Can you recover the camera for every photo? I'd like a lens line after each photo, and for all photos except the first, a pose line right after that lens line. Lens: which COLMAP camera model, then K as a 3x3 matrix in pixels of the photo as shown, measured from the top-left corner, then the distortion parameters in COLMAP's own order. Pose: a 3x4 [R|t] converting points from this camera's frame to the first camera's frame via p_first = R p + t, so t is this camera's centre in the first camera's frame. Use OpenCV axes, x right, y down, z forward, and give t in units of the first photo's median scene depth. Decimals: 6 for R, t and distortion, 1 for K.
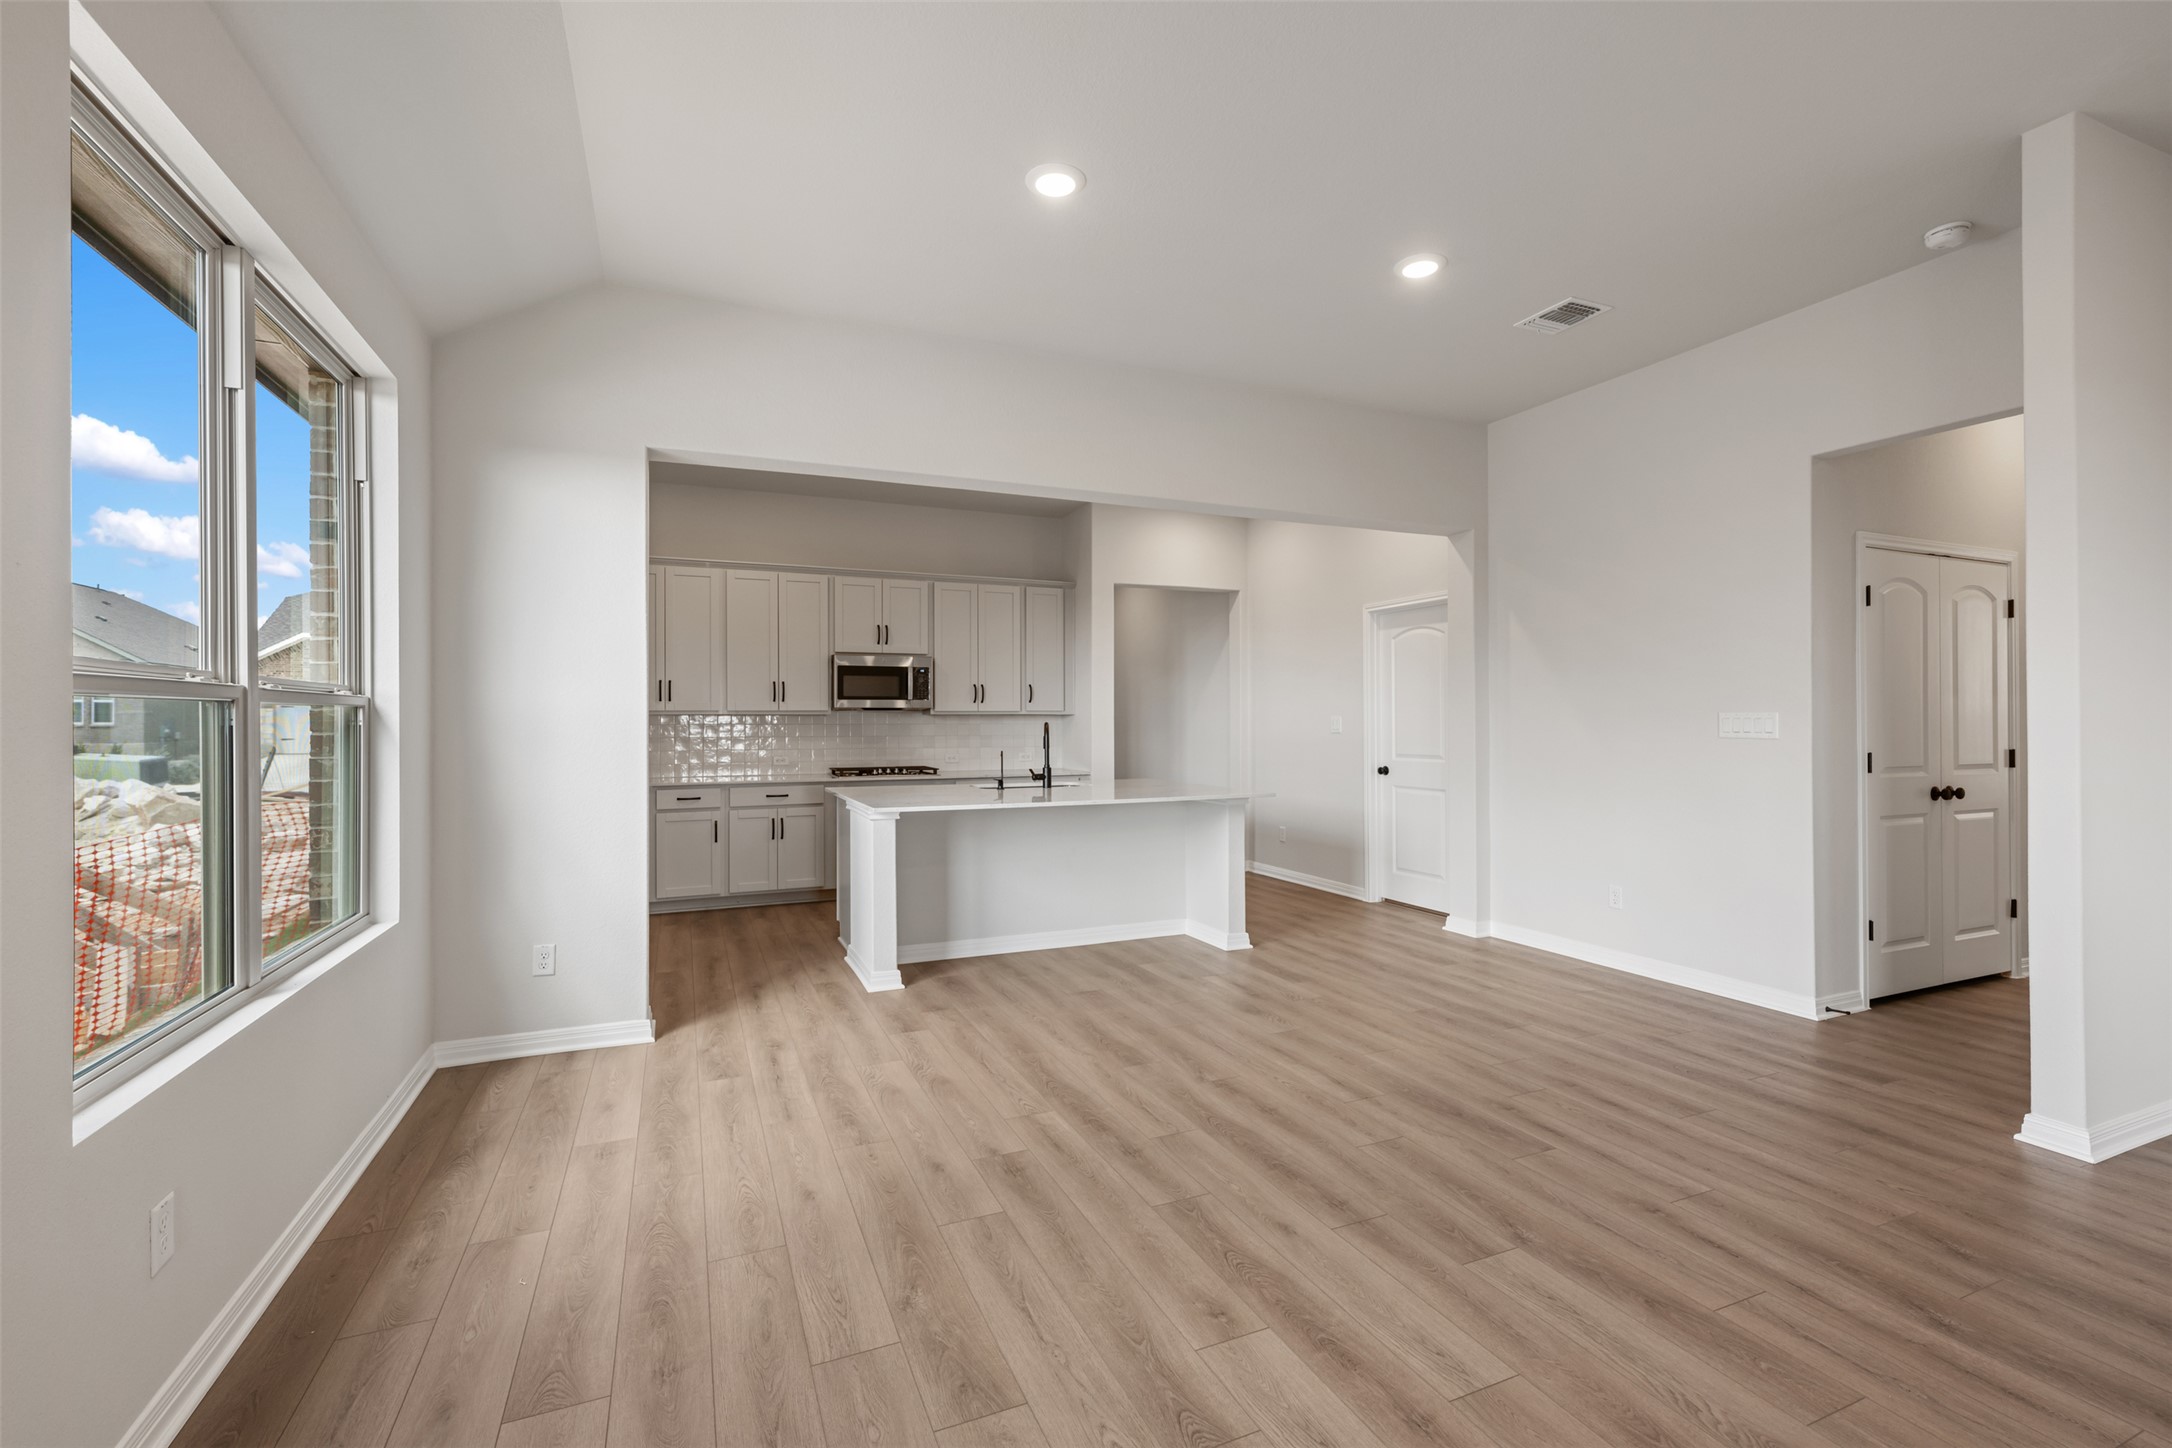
lens RADIAL K [[938.0, 0, 1084.1], [0, 938.0, 716.4], [0, 0, 1]] dist [0.001176, -0.000025]
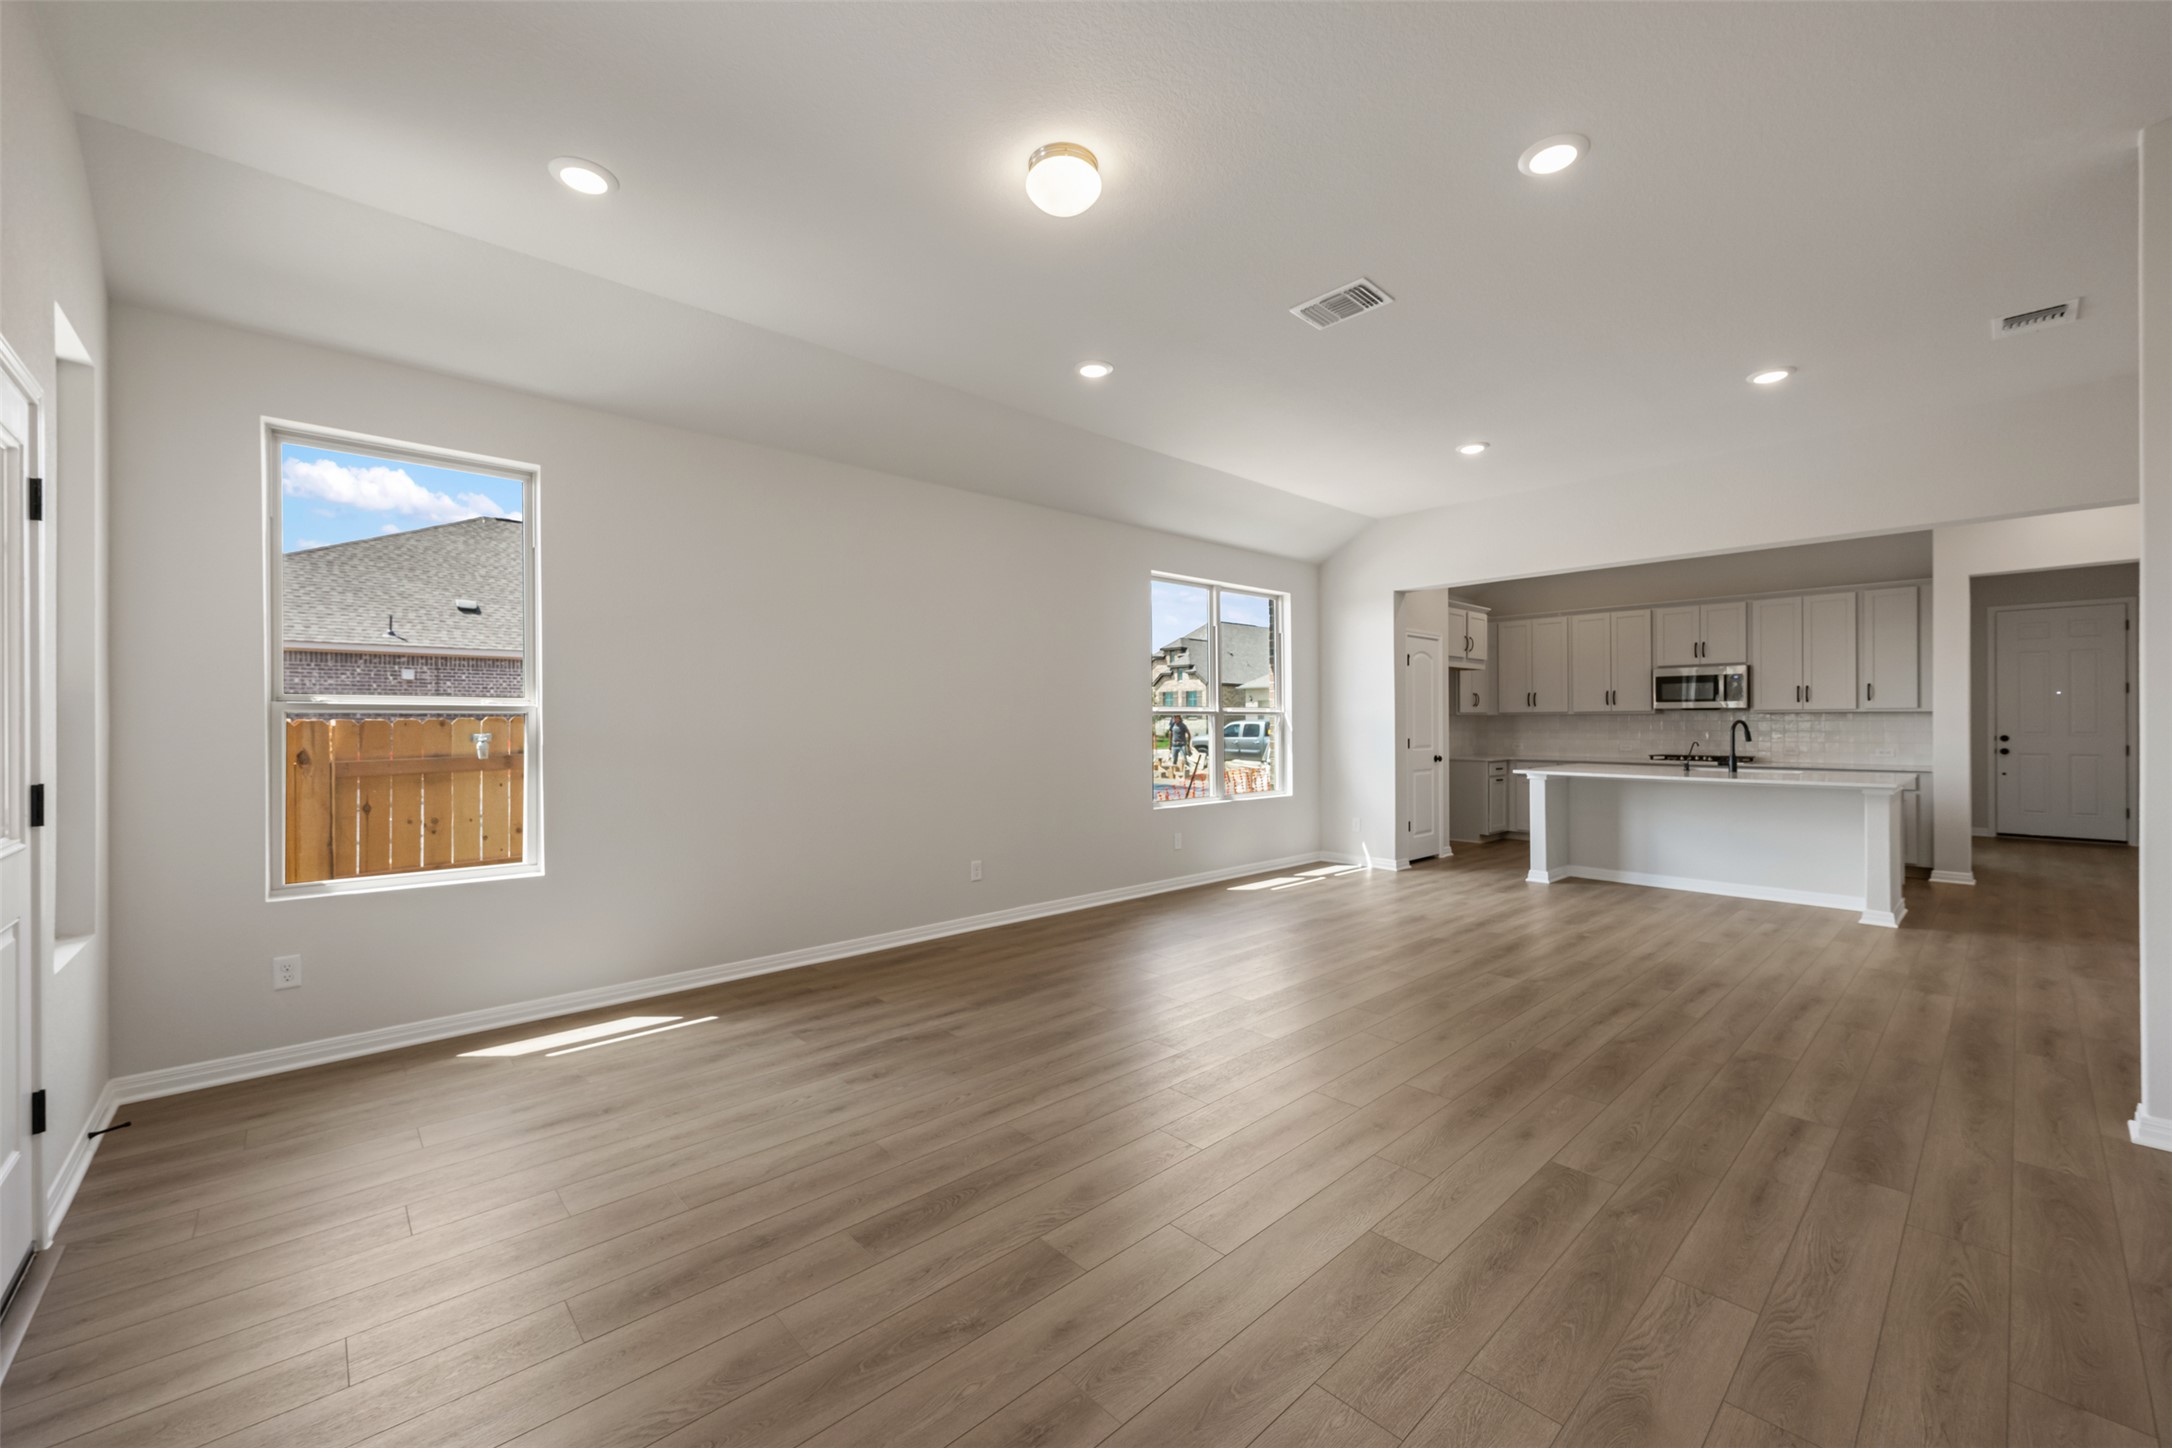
lens RADIAL K [[851.2, 0, 1083.7], [0, 851.2, 719.7], [0, 0, 1]] dist [0.000506, 0.000214]
pose [[0.325417, 0.000005, -0.945571, 0.639522], [0.008243, 0.999962, 0.002842, -0.003638], [0.945535, -0.008719, 0.325404, -0.166336]]
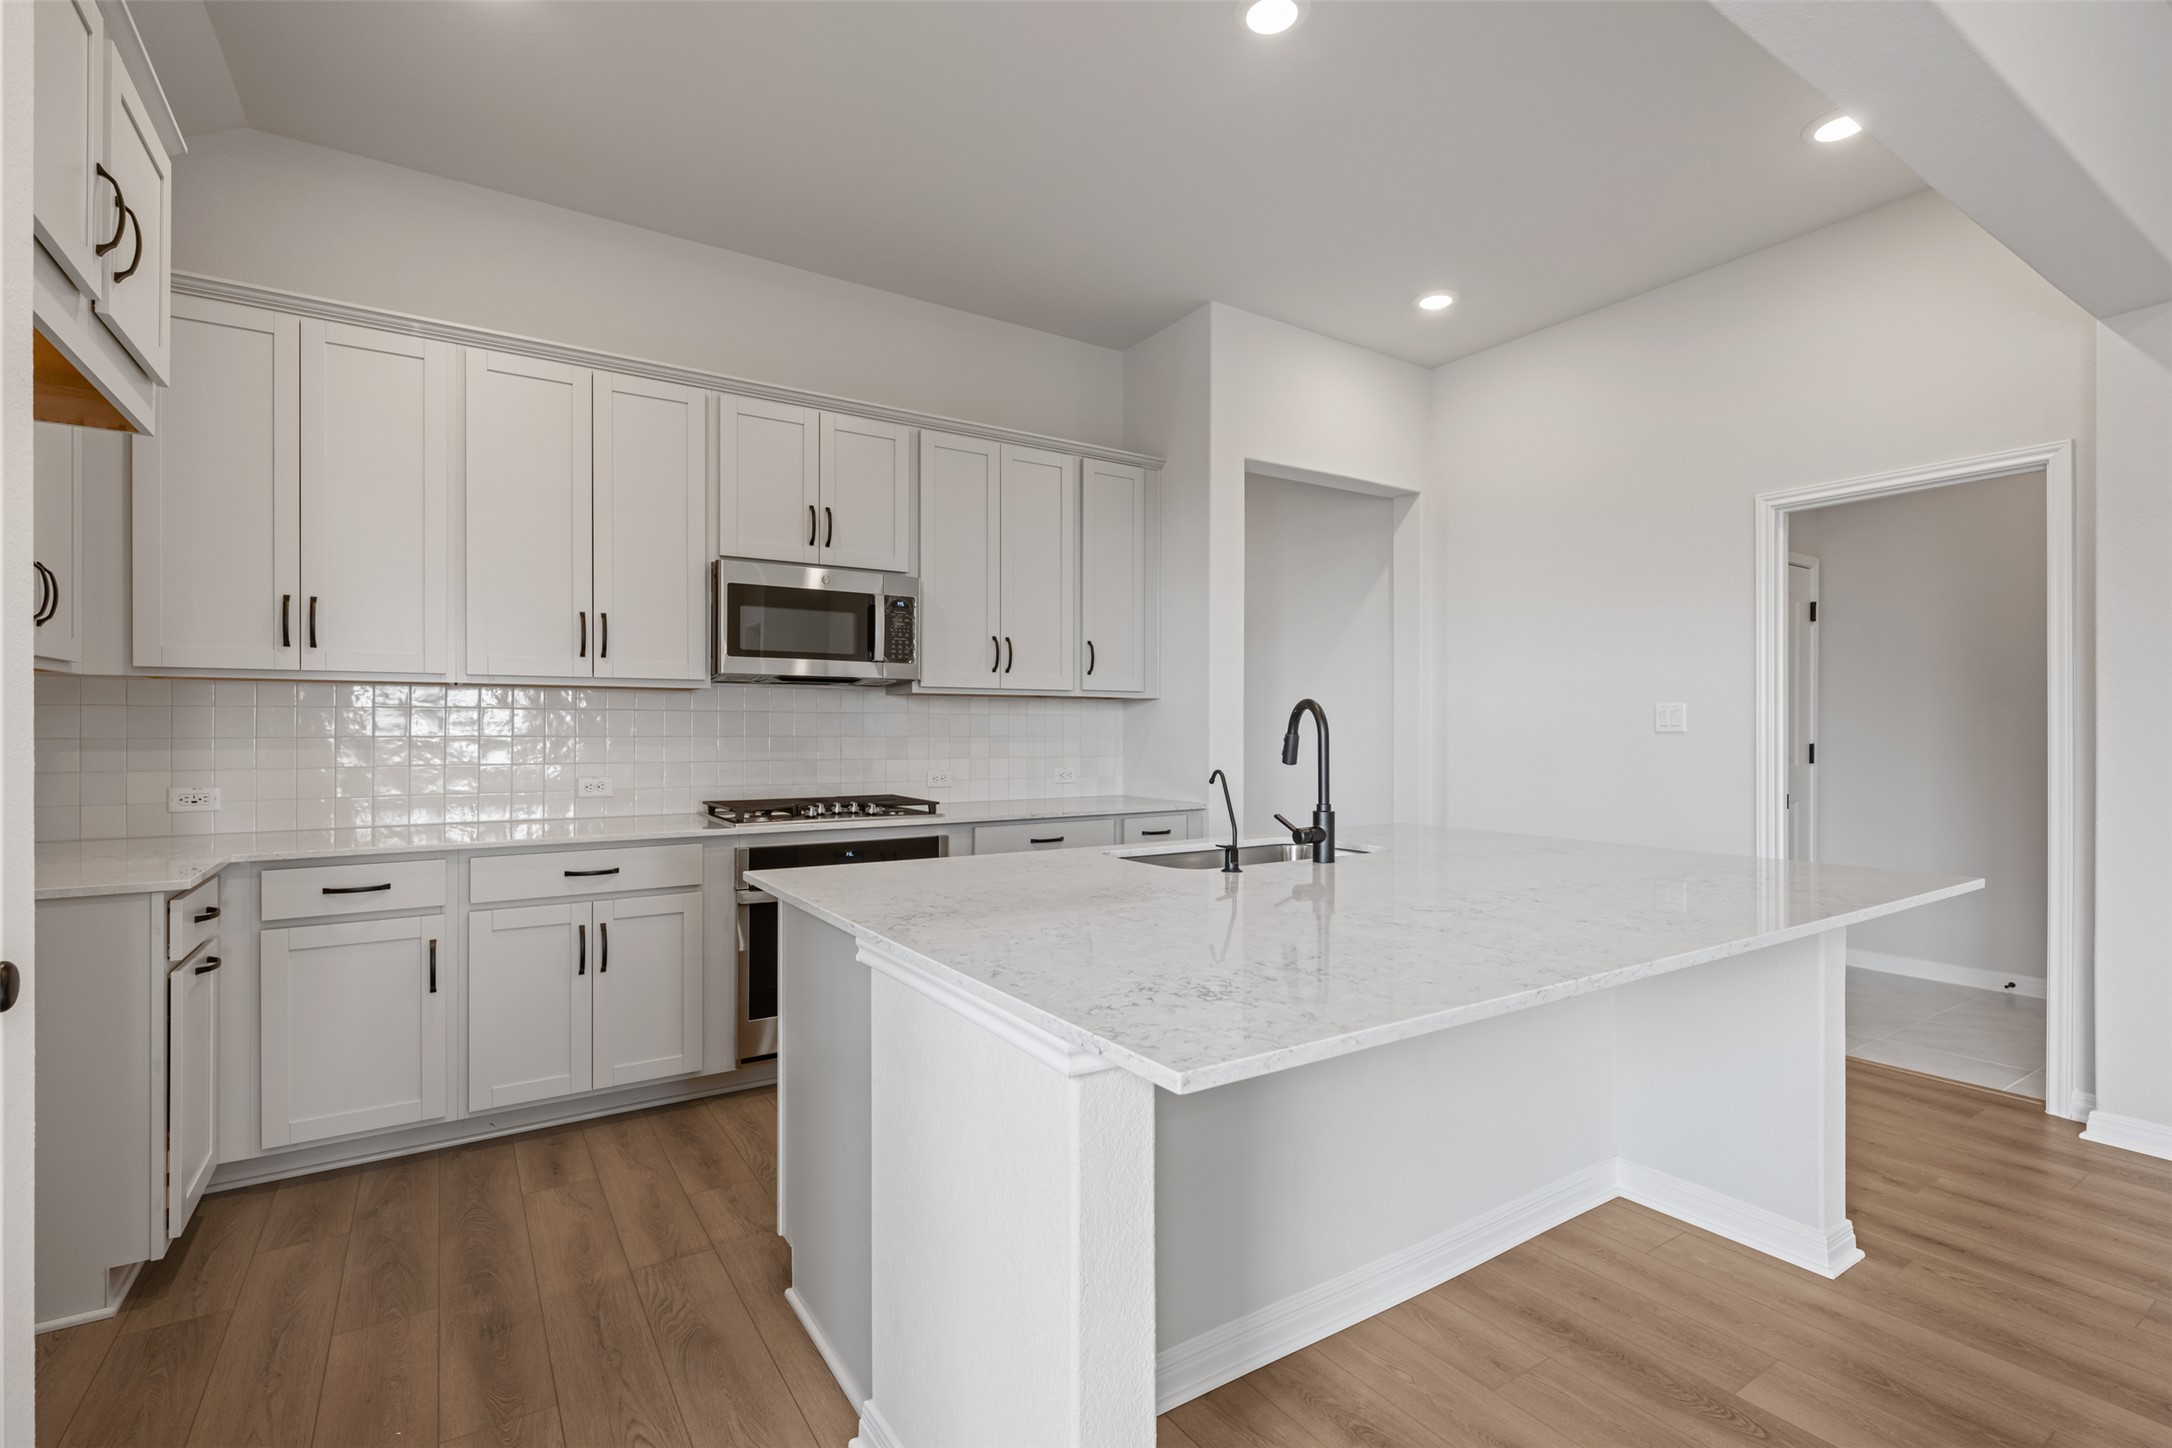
lens RADIAL K [[994.3, 0, 1086.0], [0, 994.3, 724.0], [0, 0, 1]] dist [-0.000412, -0.000138]
pose [[0.985403, 0.005447, 0.170148, -0.178332], [-0.005866, 0.999981, 0.001960, 0.014296], [-0.170134, -0.002929, 0.985417, 0.502719]]
